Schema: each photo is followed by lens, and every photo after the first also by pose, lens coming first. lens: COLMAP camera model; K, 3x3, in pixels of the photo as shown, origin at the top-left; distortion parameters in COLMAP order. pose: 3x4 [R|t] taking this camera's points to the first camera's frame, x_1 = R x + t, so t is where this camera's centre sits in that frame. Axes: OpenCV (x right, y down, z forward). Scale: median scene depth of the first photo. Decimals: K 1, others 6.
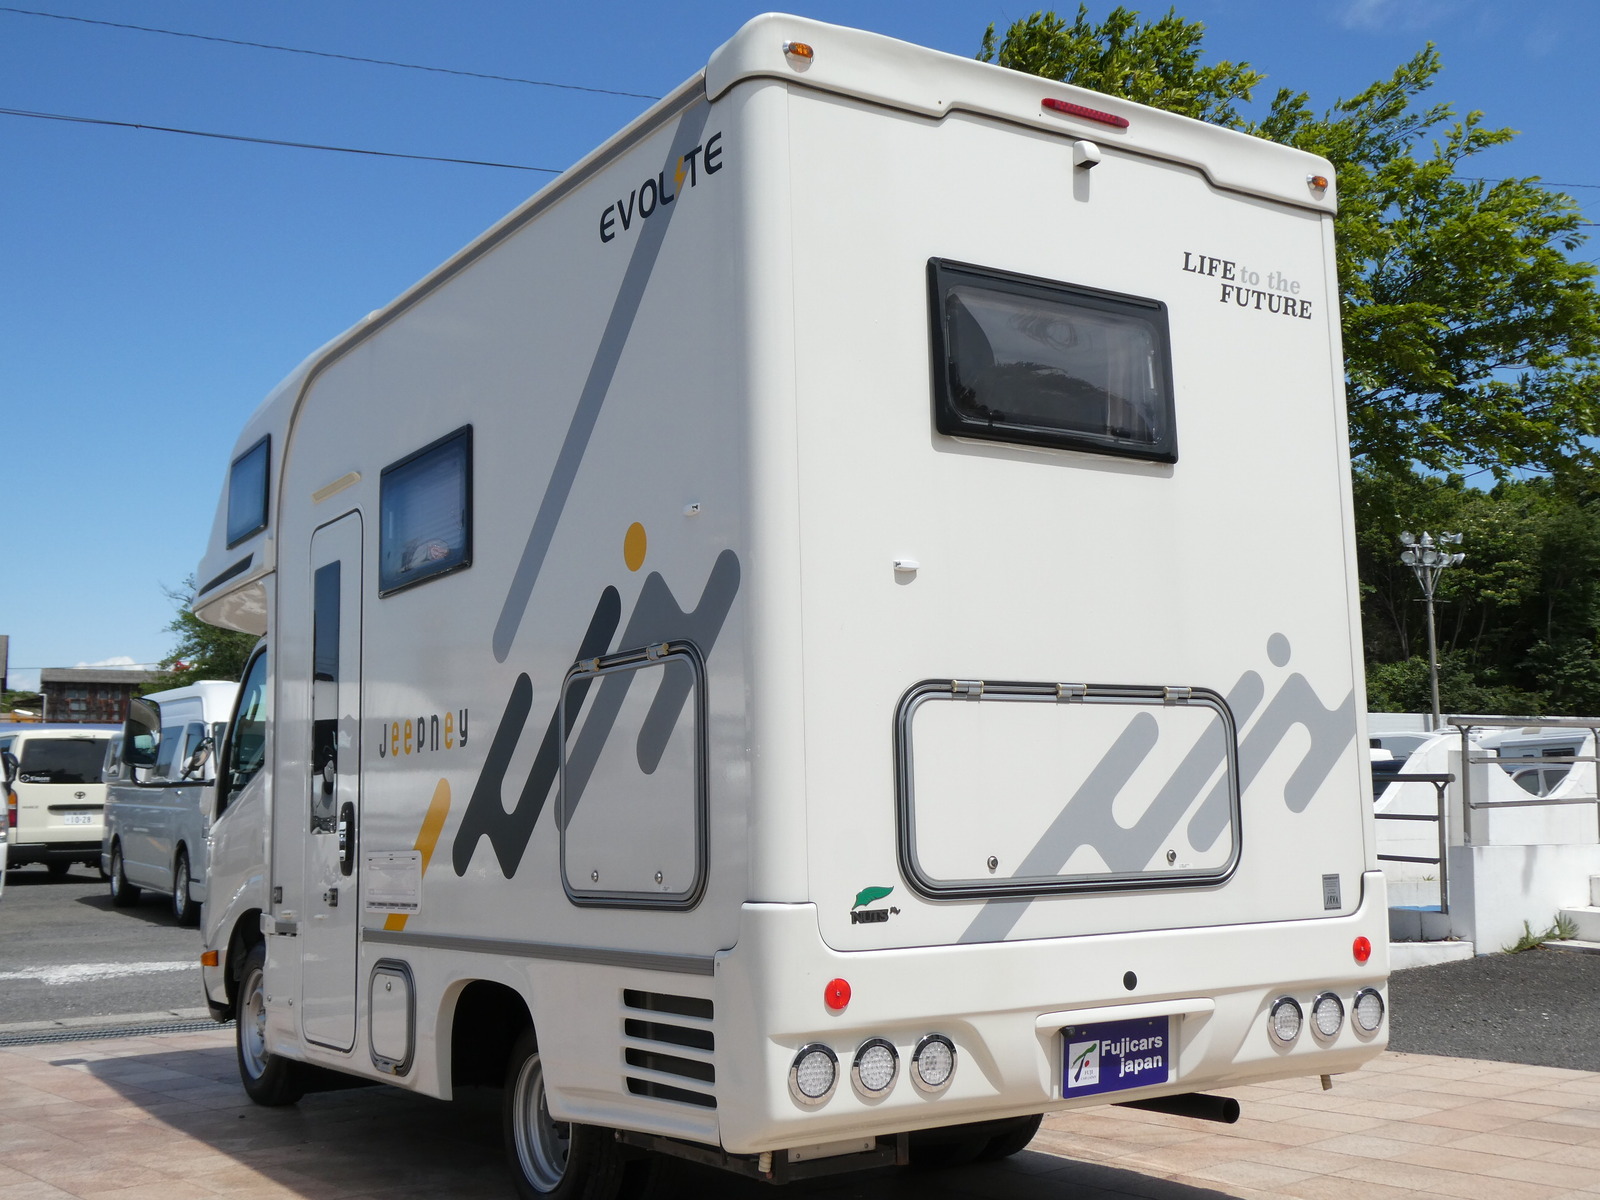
lens RADIAL K [[1763.6, 0, 800.0], [0, 1763.6, 600.0], [0, 0, 1]] dist [0.007447, 0.003337]
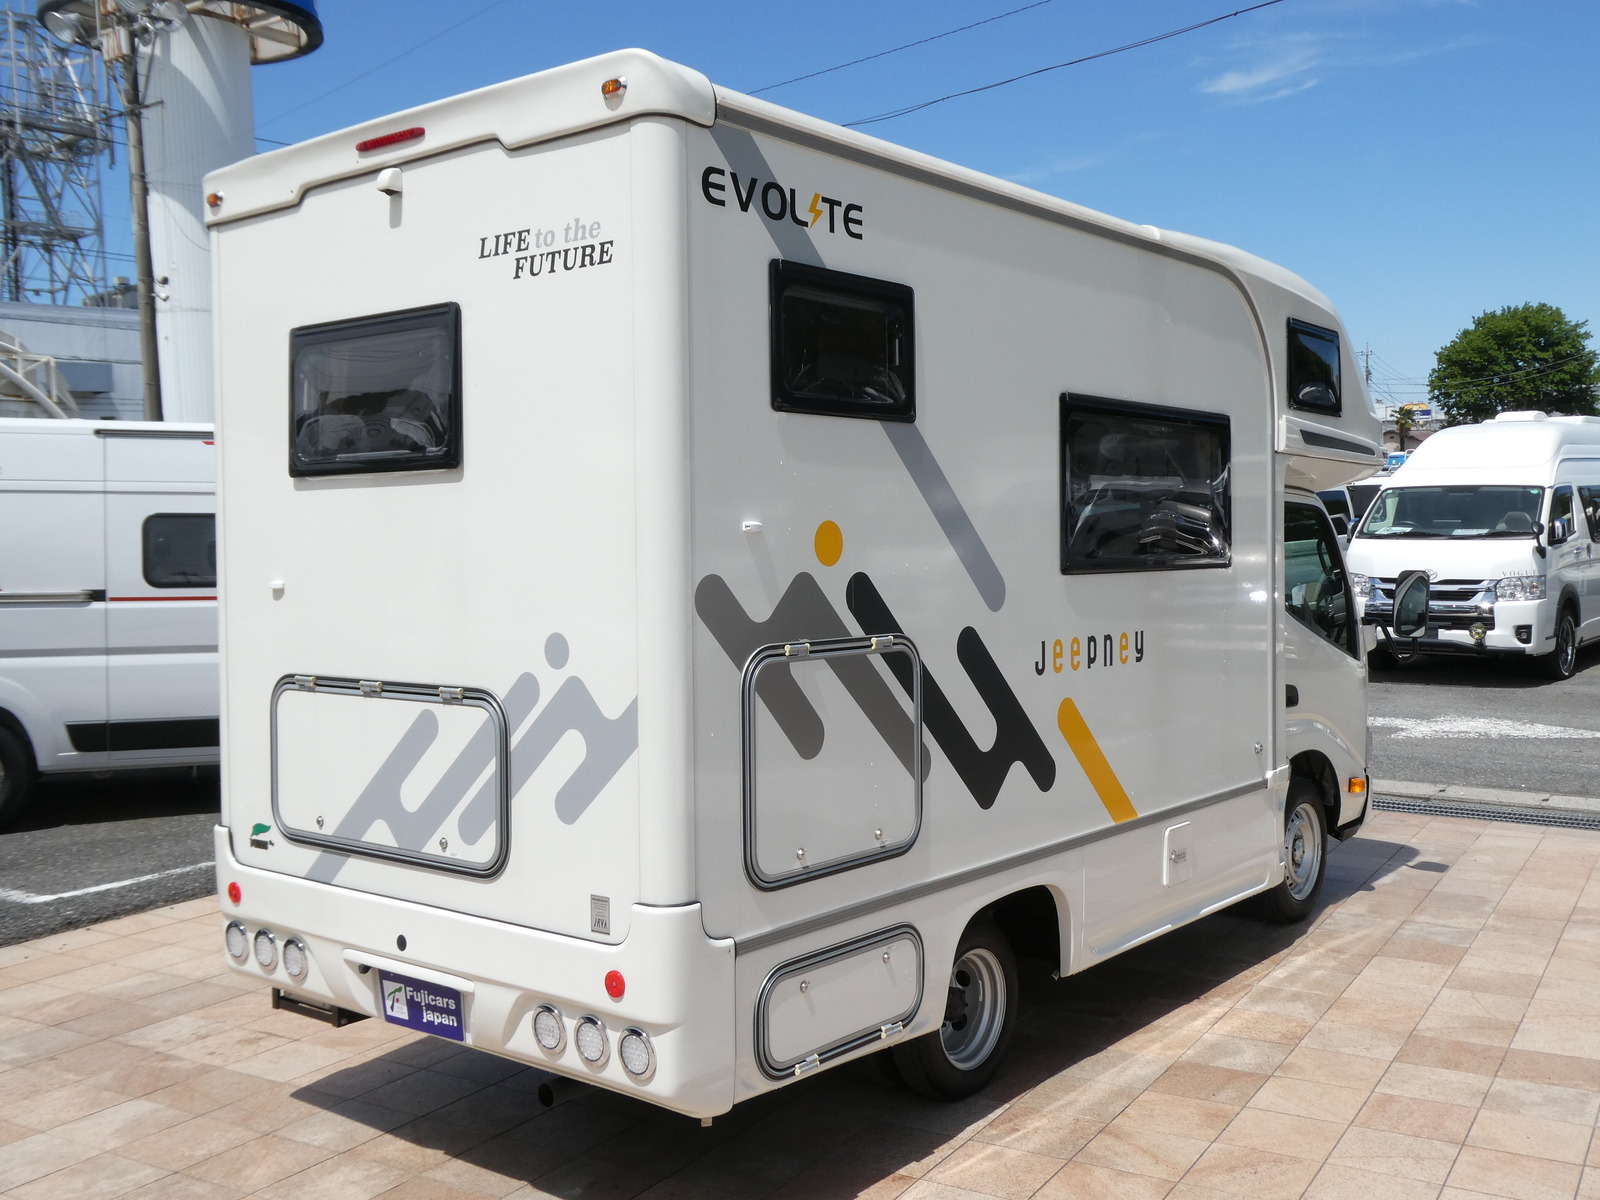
lens RADIAL K [[1565.3, 0, 800.0], [0, 1565.3, 600.0], [0, 0, 1]] dist [0.010632, -0.000401]
pose [[0.307306, 0.055740, -0.949977, 1.147165], [0.126449, 0.987039, 0.098820, -0.067069], [0.943172, -0.150492, 0.296274, 0.918491]]
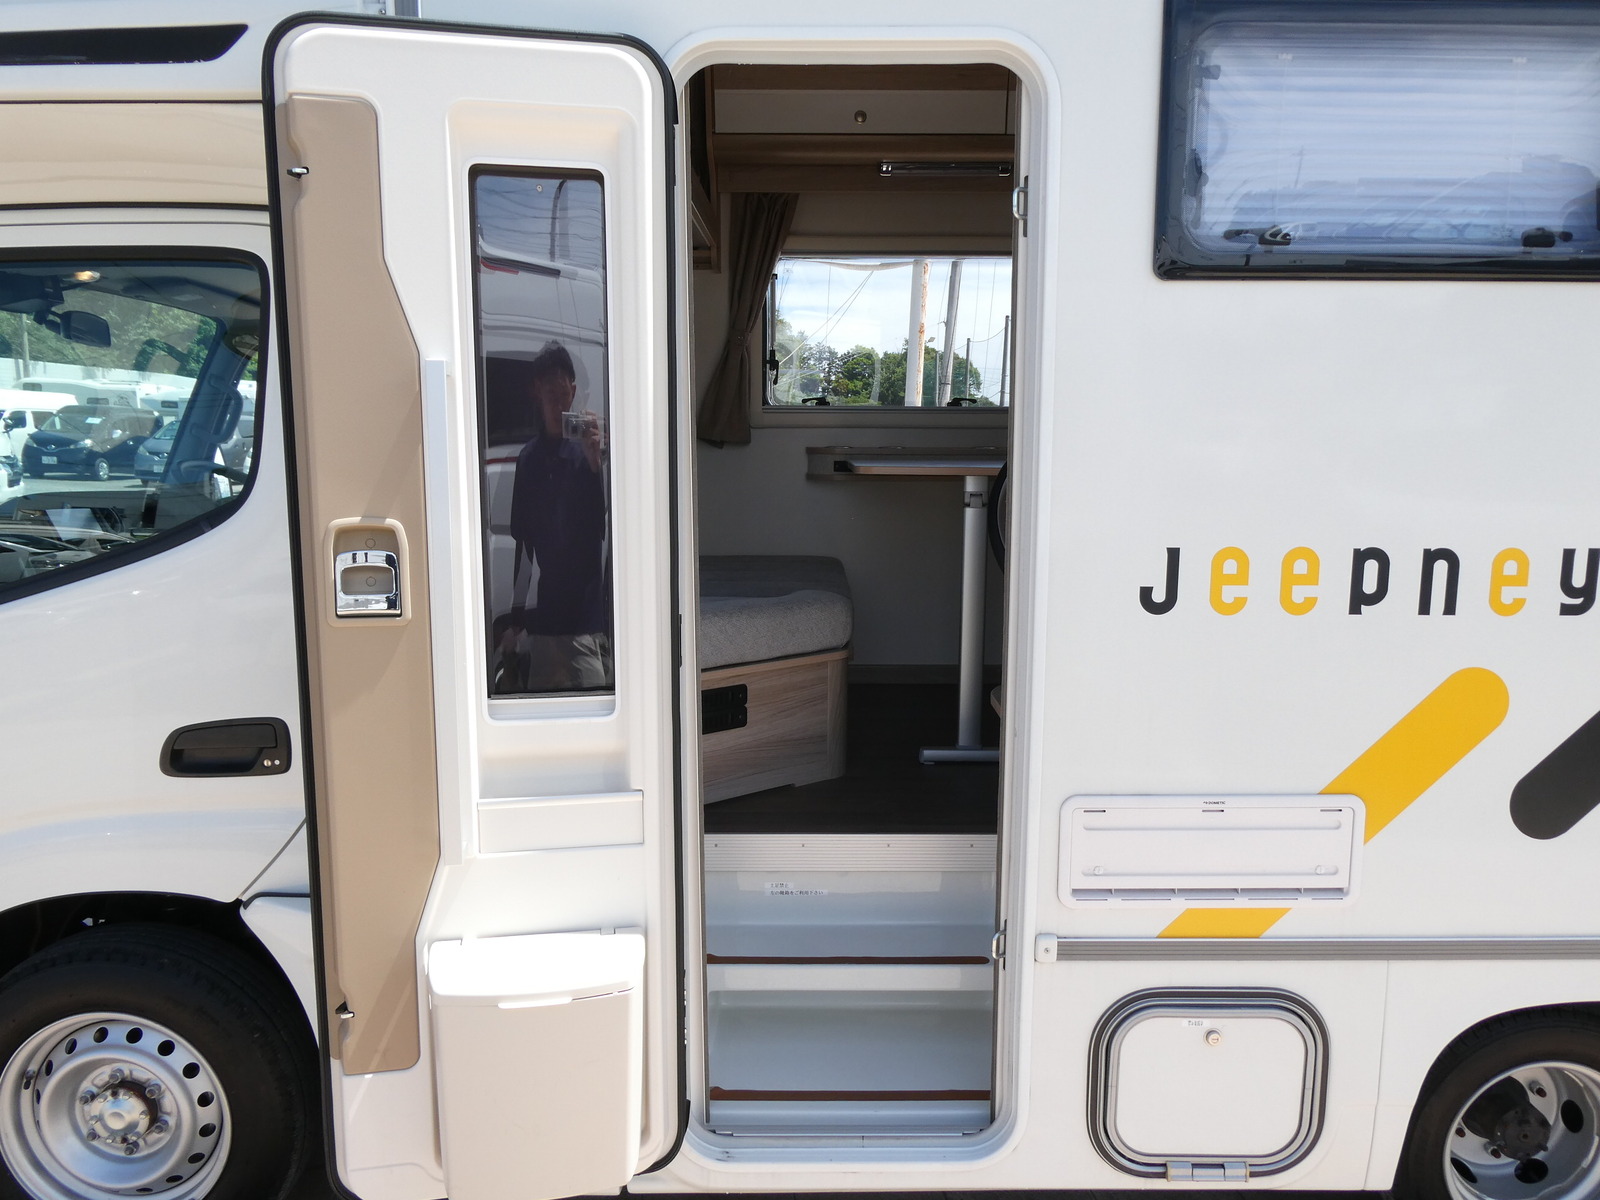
lens RADIAL K [[1135.1, 0, 800.0], [0, 1135.1, 600.0], [0, 0, 1]] dist [0.000601, 0.057834]
pose [[0.537174, -0.095235, 0.838078, -0.042062], [-0.126510, 0.973269, 0.191685, 0.002772], [-0.833930, -0.208993, 0.510767, 0.069493]]
